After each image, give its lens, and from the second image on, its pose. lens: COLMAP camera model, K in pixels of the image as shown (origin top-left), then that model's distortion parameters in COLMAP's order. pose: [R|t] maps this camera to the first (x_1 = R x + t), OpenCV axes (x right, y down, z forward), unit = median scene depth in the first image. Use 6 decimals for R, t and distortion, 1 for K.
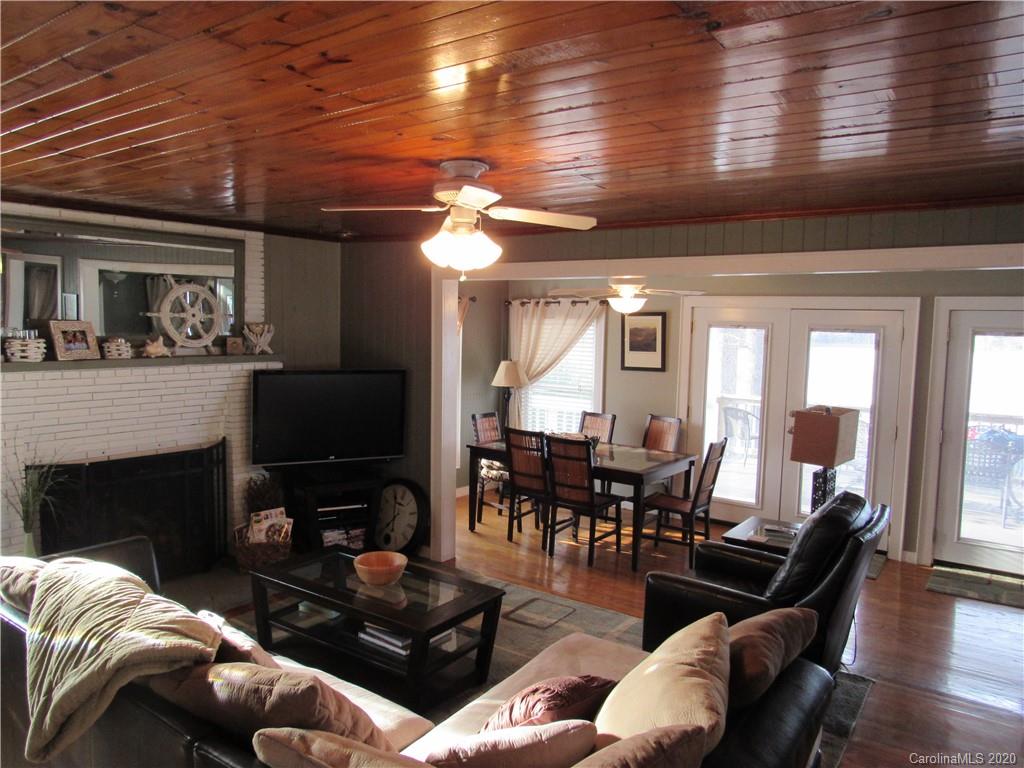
lens RADIAL K [[742.4, 0, 511.5], [0, 742.4, 385.0], [0, 0, 1]] dist [-0.024530, 0.006399]
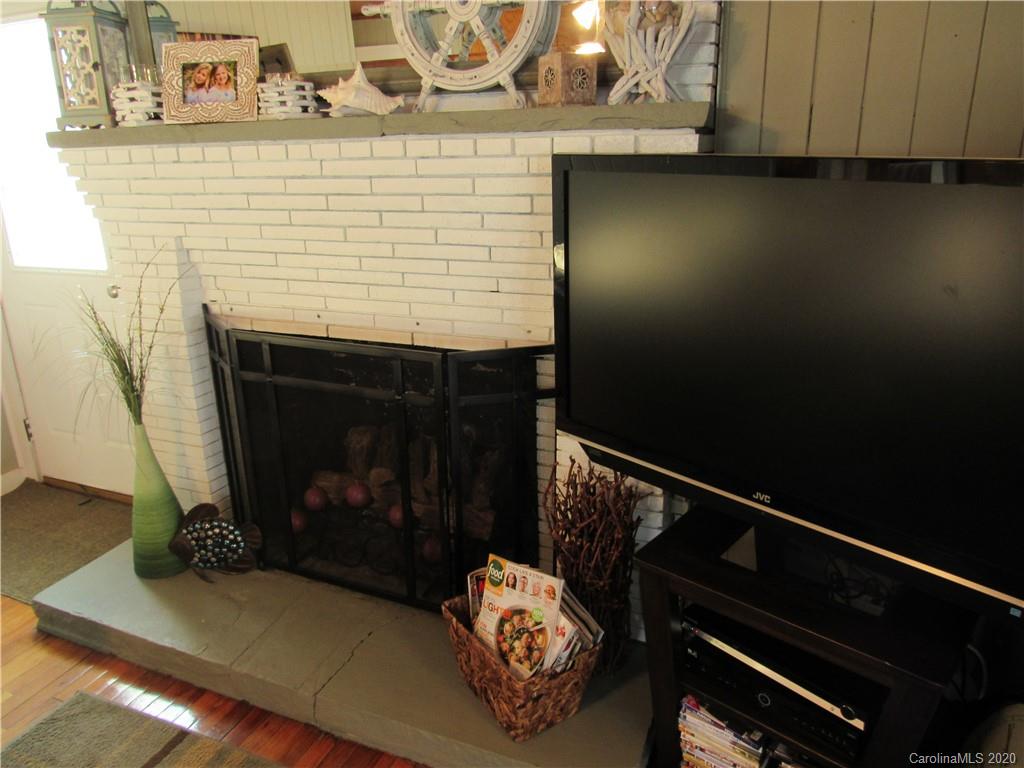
lens RADIAL K [[742.4, 0, 513.2], [0, 742.4, 384.0], [0, 0, 1]] dist [-0.024530, 0.006399]
pose [[0.220576, 0.282682, -0.933508, -0.024494], [-0.055171, 0.959165, 0.277415, -0.012944], [0.973808, -0.009688, 0.227165, 0.933575]]
